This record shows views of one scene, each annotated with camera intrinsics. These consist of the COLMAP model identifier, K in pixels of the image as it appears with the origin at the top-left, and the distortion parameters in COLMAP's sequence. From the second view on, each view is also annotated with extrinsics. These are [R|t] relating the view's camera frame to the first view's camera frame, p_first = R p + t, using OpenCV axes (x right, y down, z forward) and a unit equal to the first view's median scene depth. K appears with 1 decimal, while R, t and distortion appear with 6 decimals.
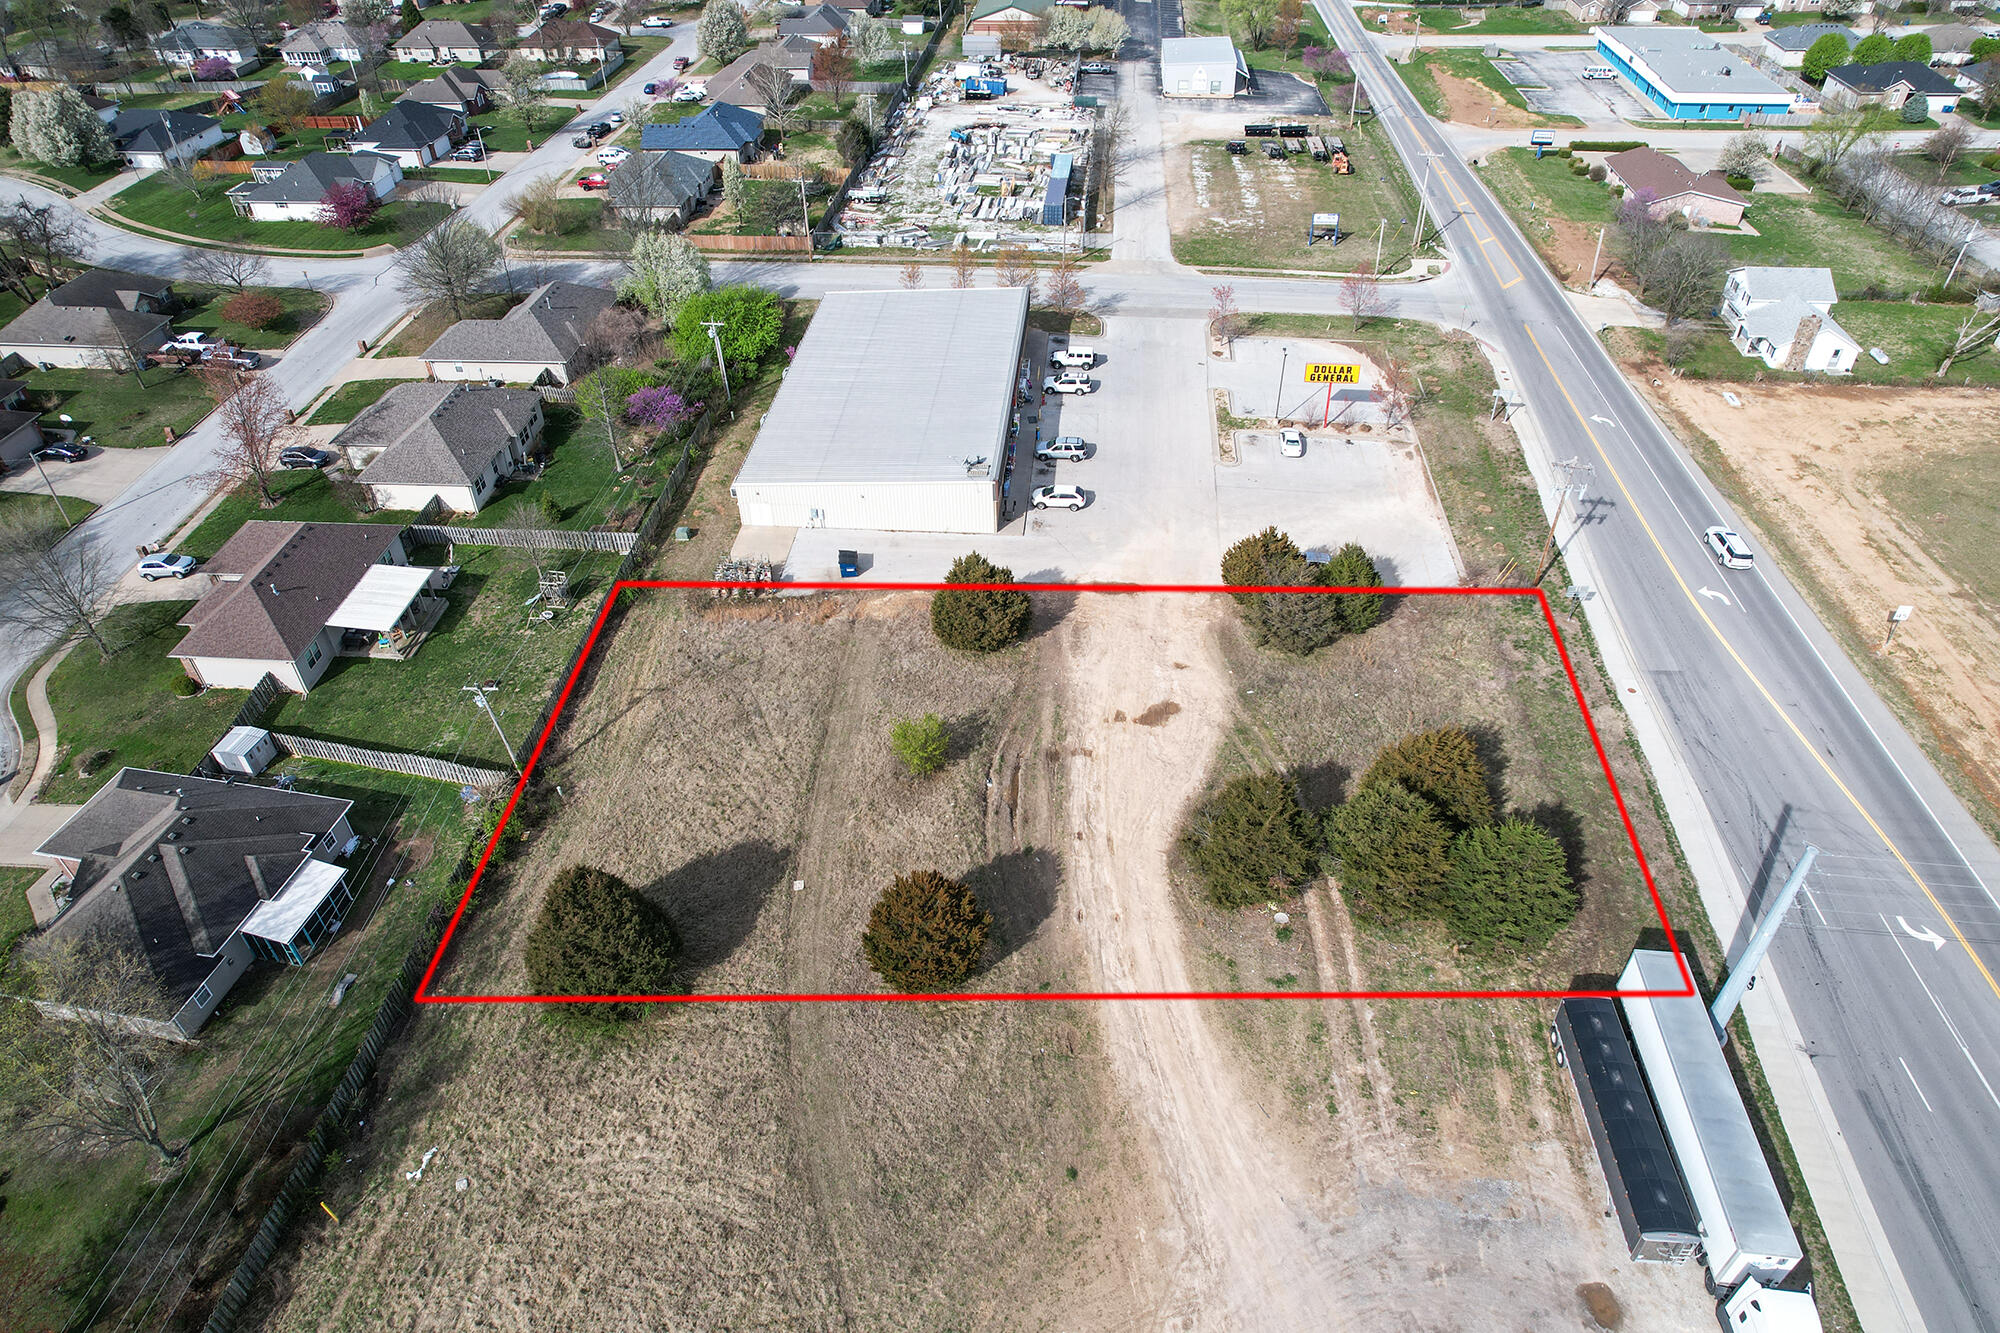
lens RADIAL K [[1281.3, 0, 1005.2], [0, 1281.3, 671.8], [0, 0, 1]] dist [-0.086386, 0.078770]
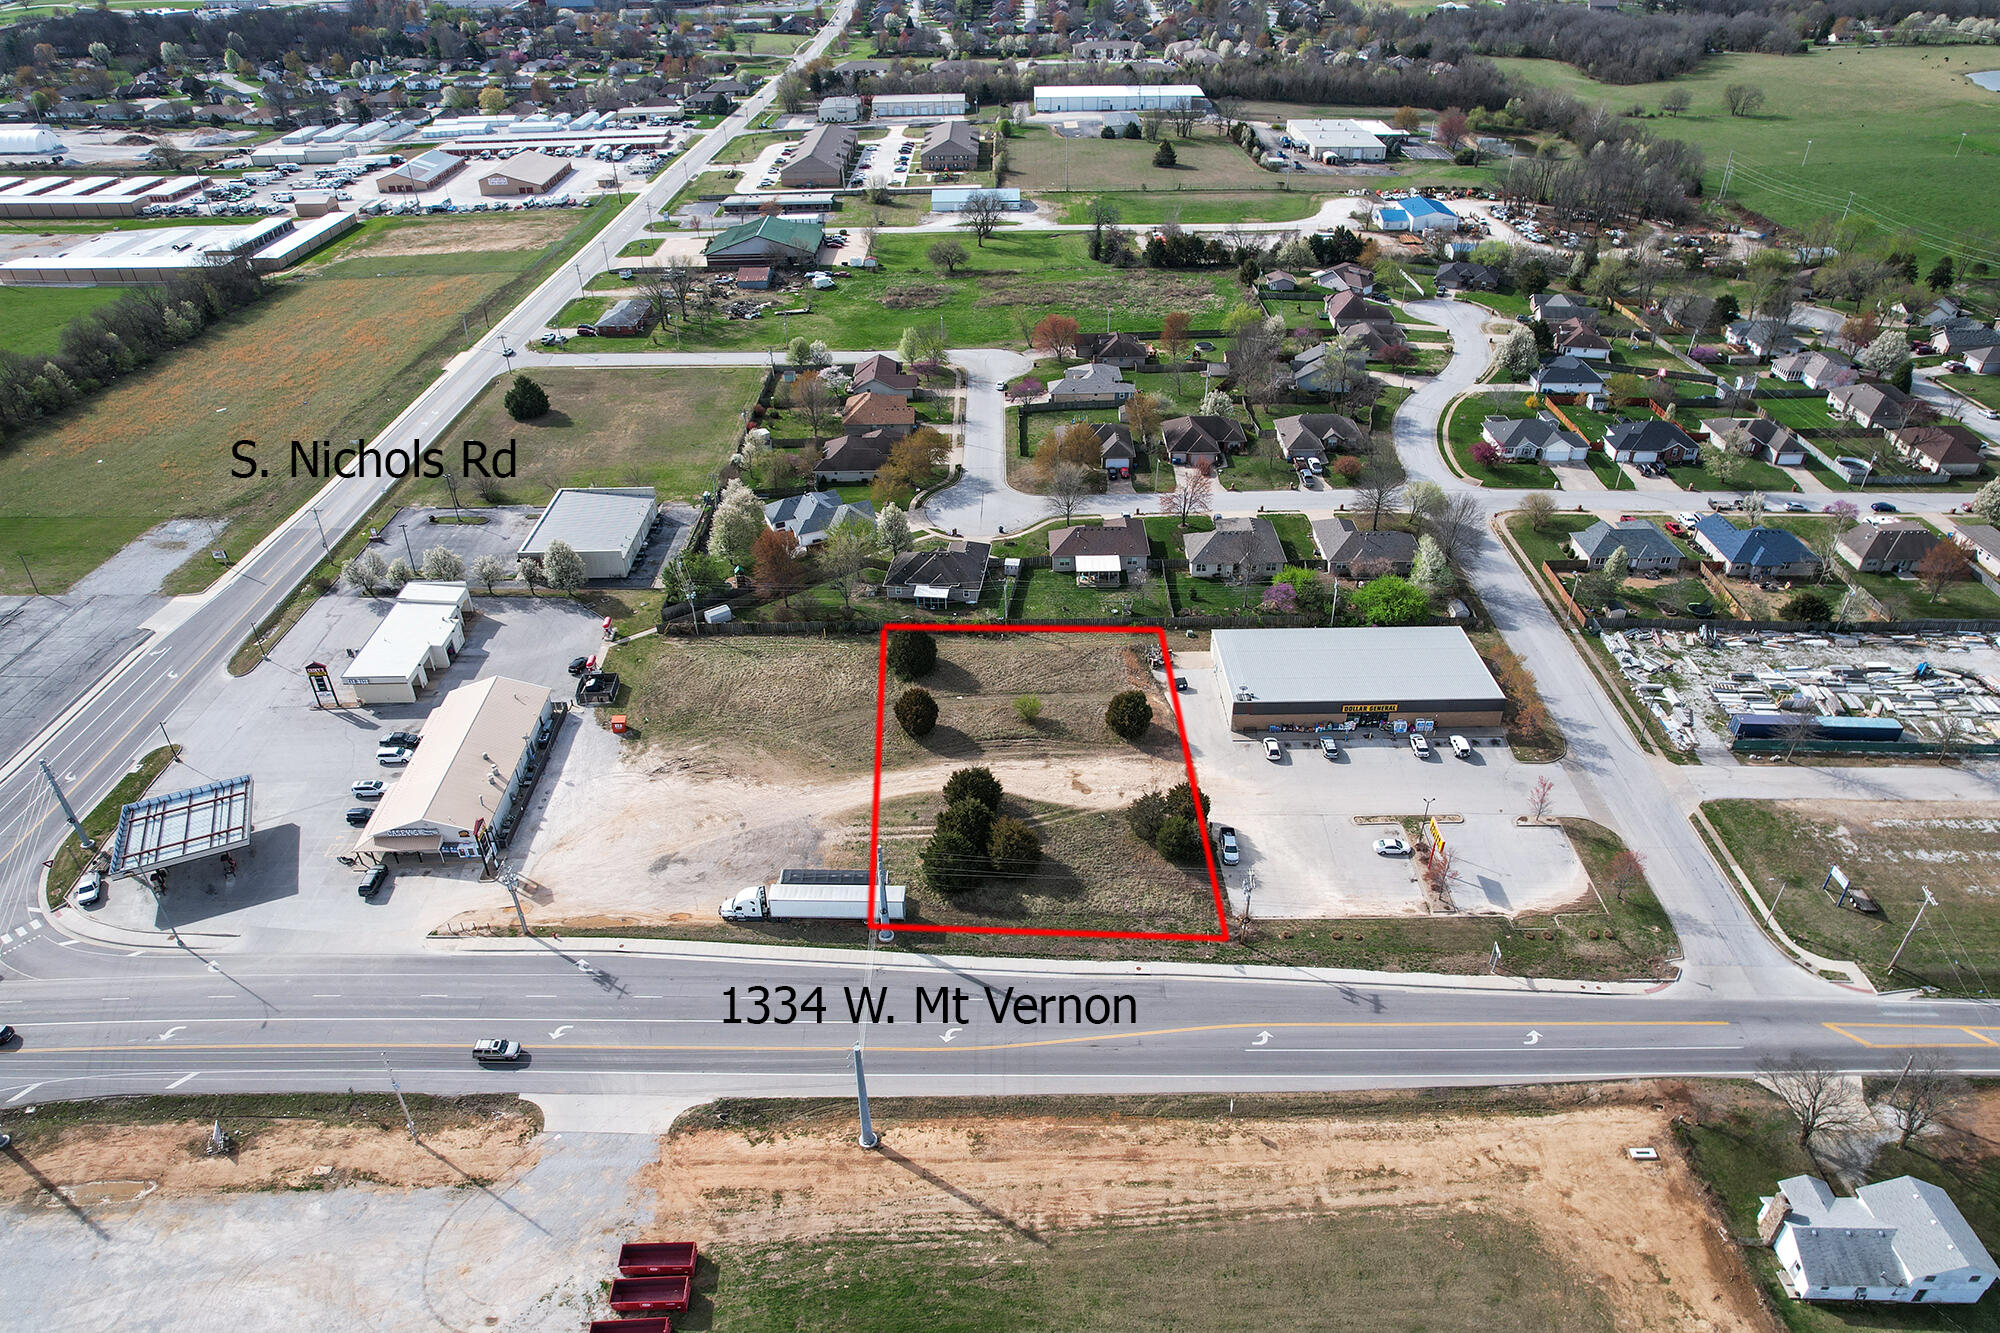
lens RADIAL K [[1281.3, 0, 1005.2], [0, 1281.3, 671.8], [0, 0, 1]] dist [-0.086386, 0.078770]
pose [[0.086239, 0.563111, -0.821869, 1.418189], [-0.621356, 0.675242, 0.397448, -0.694927], [0.778768, 0.476398, 0.408124, 0.001266]]
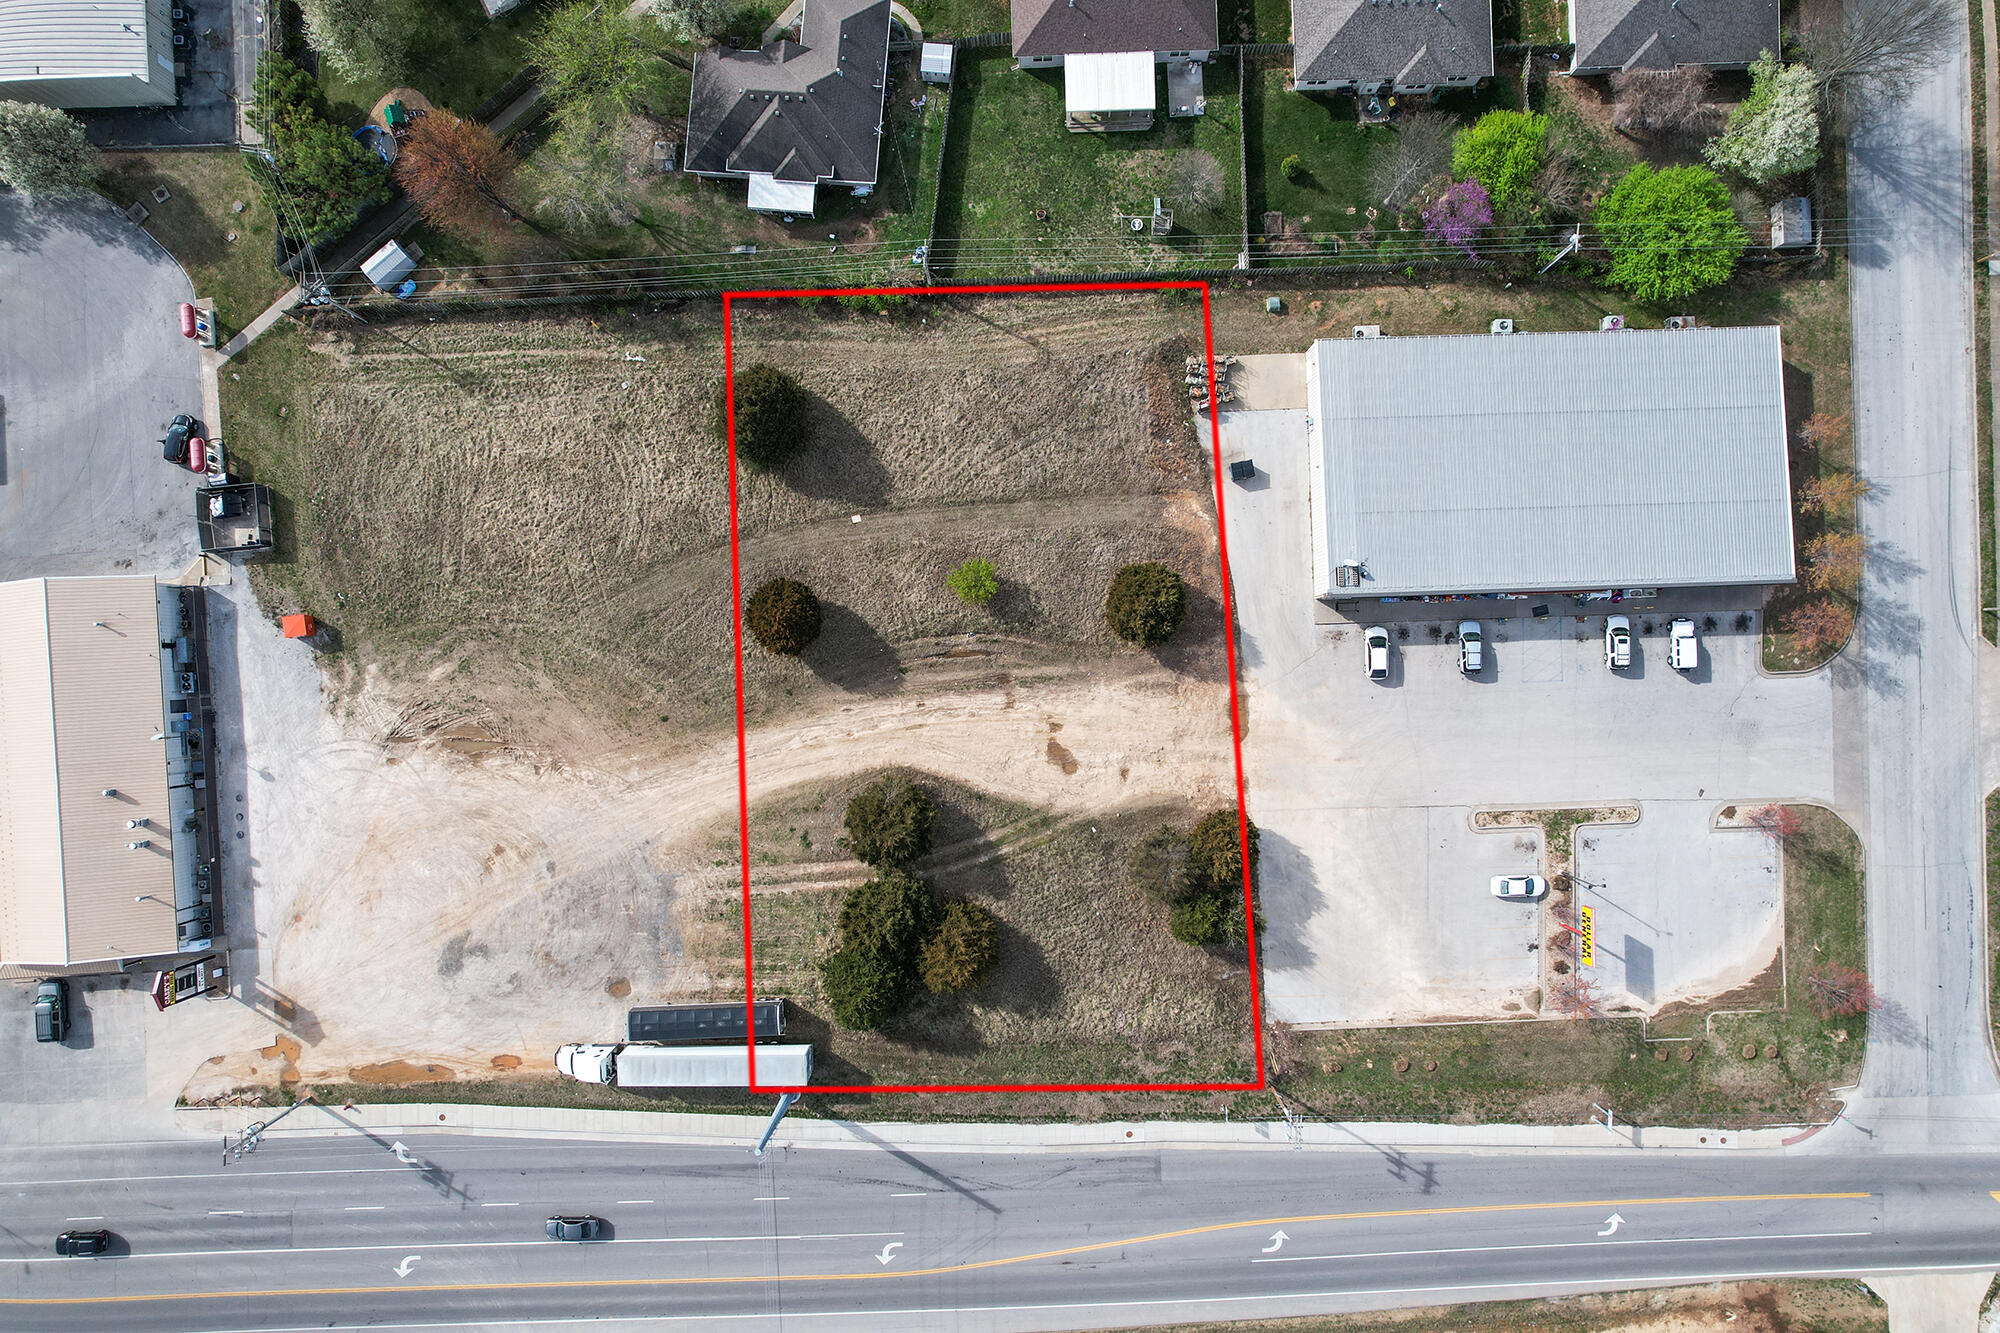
lens RADIAL K [[1281.3, 0, 1005.2], [0, 1281.3, 671.8], [0, 0, 1]] dist [-0.086386, 0.078770]
pose [[0.114738, 0.993299, 0.013851, 0.009633], [-0.615735, 0.060170, 0.785653, -0.802537], [0.779555, -0.098672, 0.618513, 0.150714]]
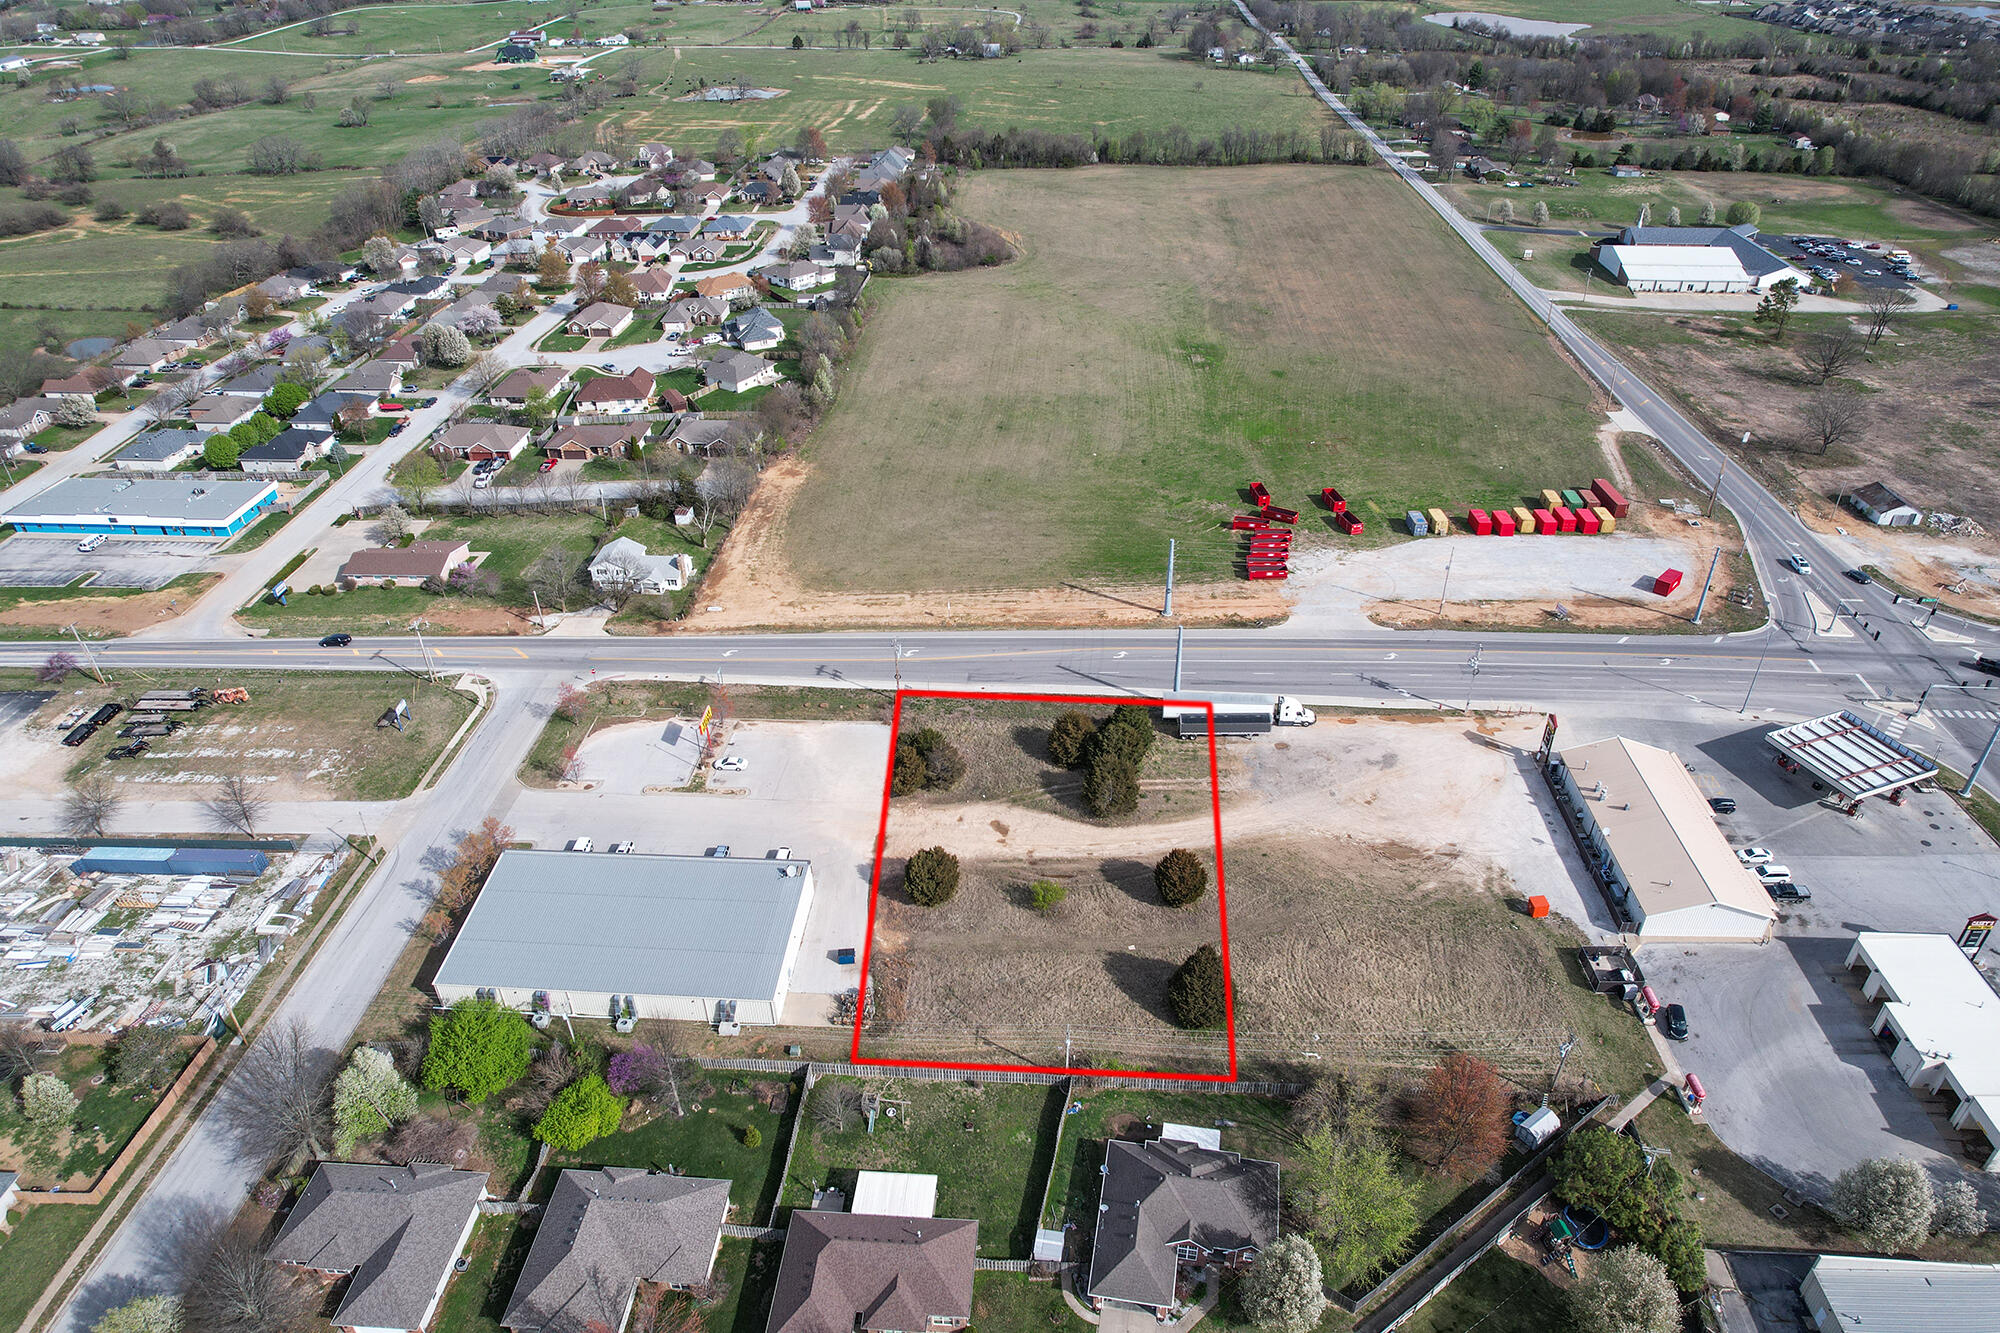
lens RADIAL K [[1281.3, 0, 1005.2], [0, 1281.3, 671.8], [0, 0, 1]] dist [-0.086386, 0.078770]
pose [[-0.016407, -0.535854, 0.844151, -1.196148], [0.641832, 0.641716, 0.419825, -0.797646], [-0.766670, 0.548691, 0.333400, 0.181551]]
